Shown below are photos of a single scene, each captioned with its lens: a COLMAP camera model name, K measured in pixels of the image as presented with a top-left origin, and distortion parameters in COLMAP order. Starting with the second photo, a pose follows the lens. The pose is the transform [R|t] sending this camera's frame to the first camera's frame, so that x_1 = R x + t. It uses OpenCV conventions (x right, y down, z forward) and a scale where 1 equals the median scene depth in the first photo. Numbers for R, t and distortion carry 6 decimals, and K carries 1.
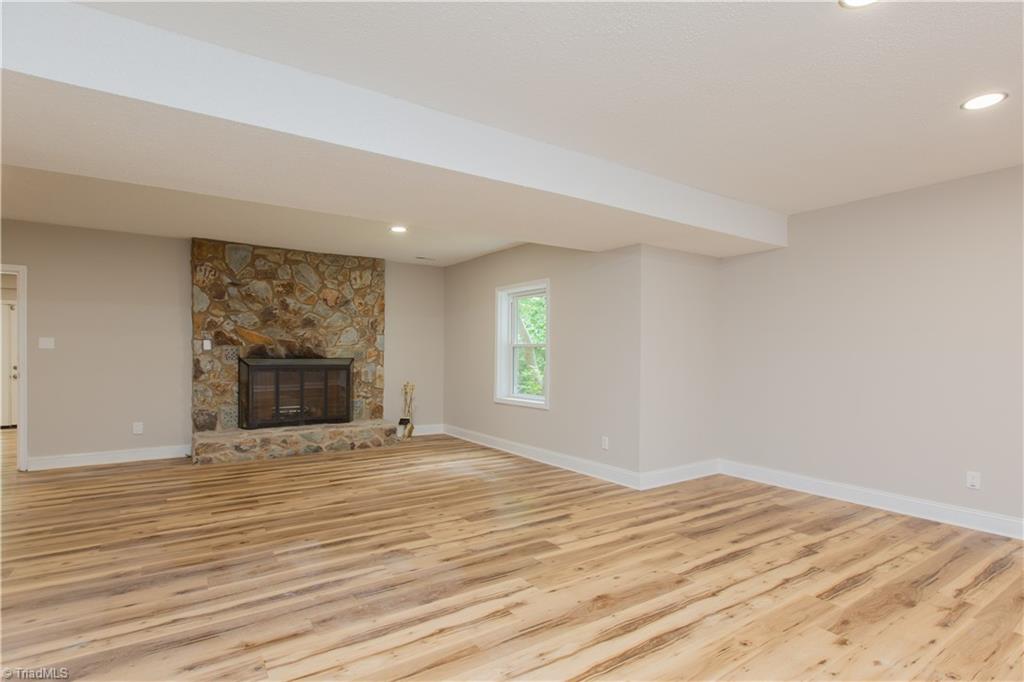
lens RADIAL K [[492.5, 0, 514.4], [0, 492.5, 346.7], [0, 0, 1]] dist [-0.003460, -0.001819]
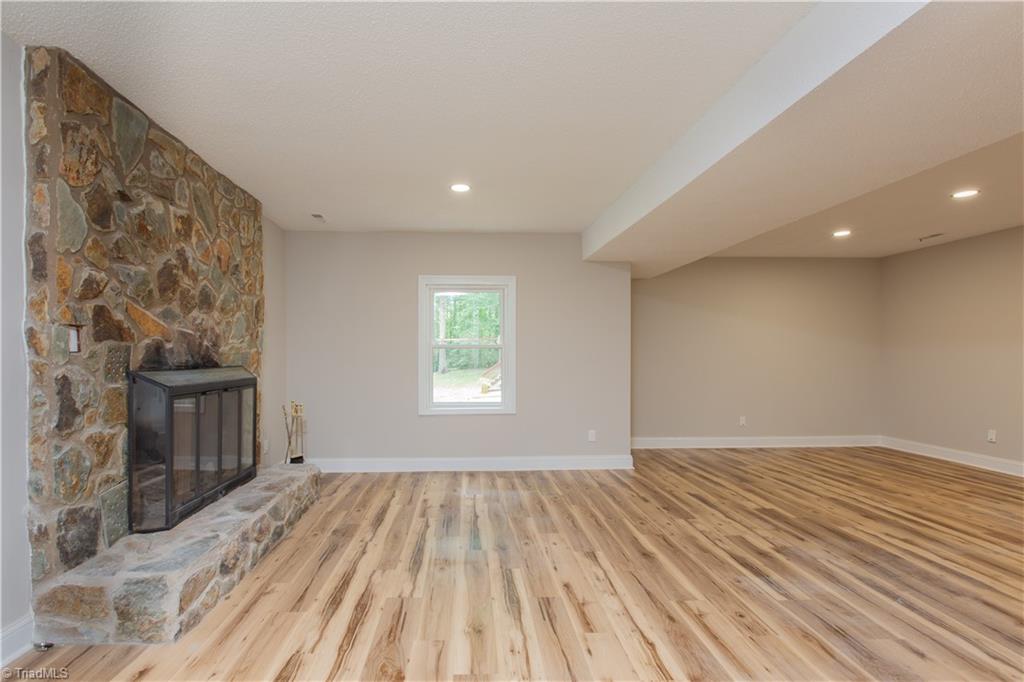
lens RADIAL K [[492.5, 0, 515.2], [0, 492.5, 349.3], [0, 0, 1]] dist [-0.003460, -0.001819]
pose [[0.541345, 0.002873, 0.840796, -0.737090], [-0.005035, 0.999987, -0.000176, 0.002443], [-0.840786, -0.004138, 0.541353, 0.485866]]
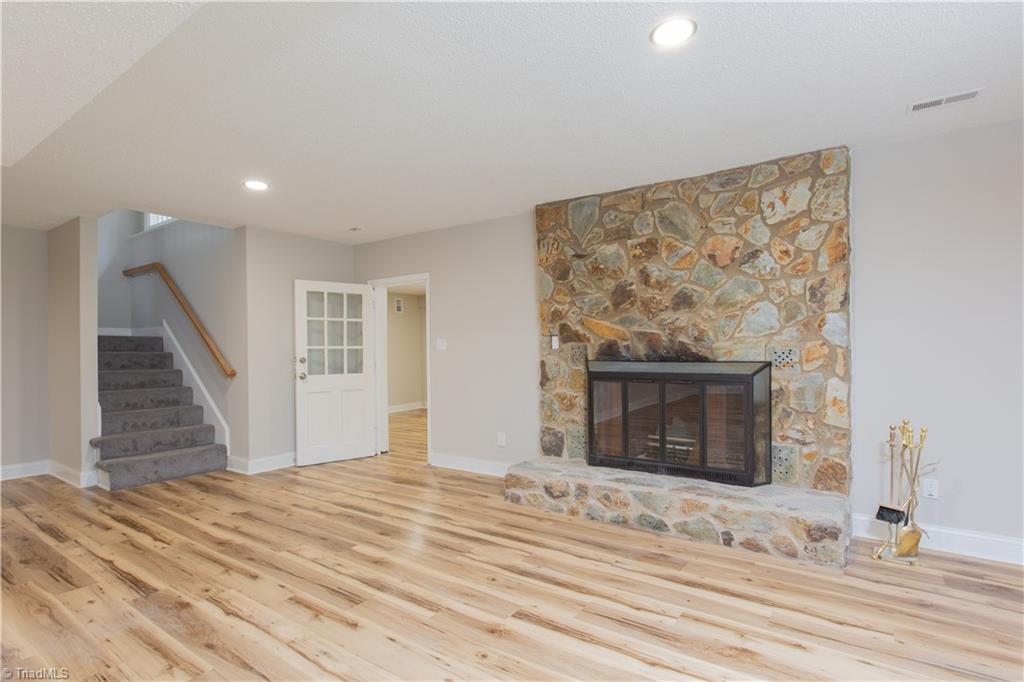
lens RADIAL K [[492.5, 0, 547.0], [0, 492.5, 350.7], [0, 0, 1]] dist [-0.003460, -0.001819]
pose [[0.348984, -0.007359, -0.937100, 0.080294], [0.019240, 0.999815, -0.000686, 0.009123], [0.936931, -0.017790, 0.349061, 0.701172]]
